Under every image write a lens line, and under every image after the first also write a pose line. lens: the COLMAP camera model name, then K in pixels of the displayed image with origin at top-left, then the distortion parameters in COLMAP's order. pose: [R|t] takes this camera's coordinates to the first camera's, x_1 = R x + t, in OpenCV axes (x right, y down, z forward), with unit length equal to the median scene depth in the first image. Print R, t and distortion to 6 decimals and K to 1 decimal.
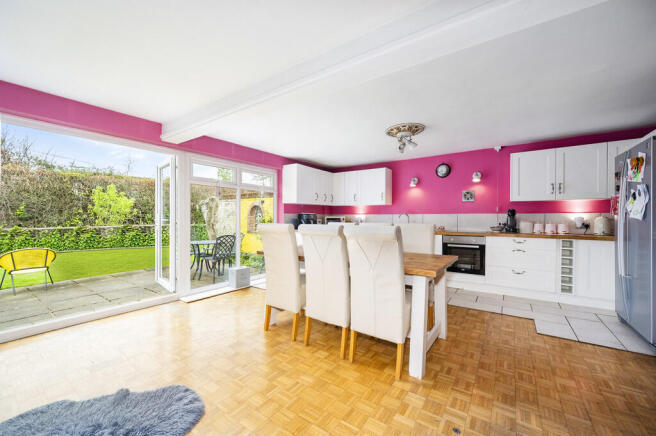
lens RADIAL K [[268.8, 0, 324.2], [0, 268.8, 218.2], [0, 0, 1]] dist [-0.003530, -0.000483]
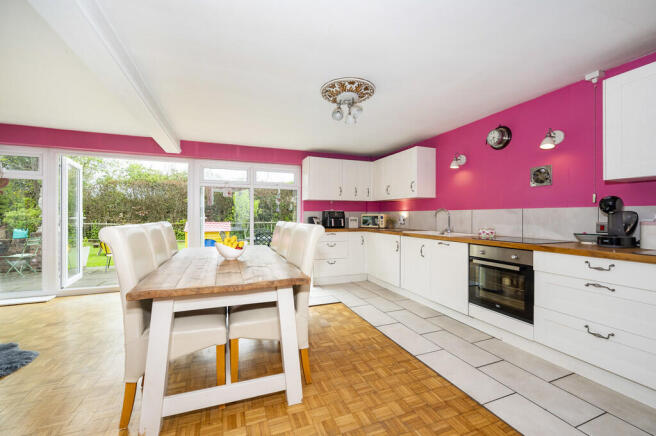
lens RADIAL K [[268.8, 0, 327.7], [0, 268.8, 216.0], [0, 0, 1]] dist [-0.003530, -0.000483]
pose [[0.827379, -0.000059, -0.561644, 0.484247], [-0.000226, 1.000000, -0.000437, 0.000369], [0.561644, 0.000489, 0.827379, 0.289145]]
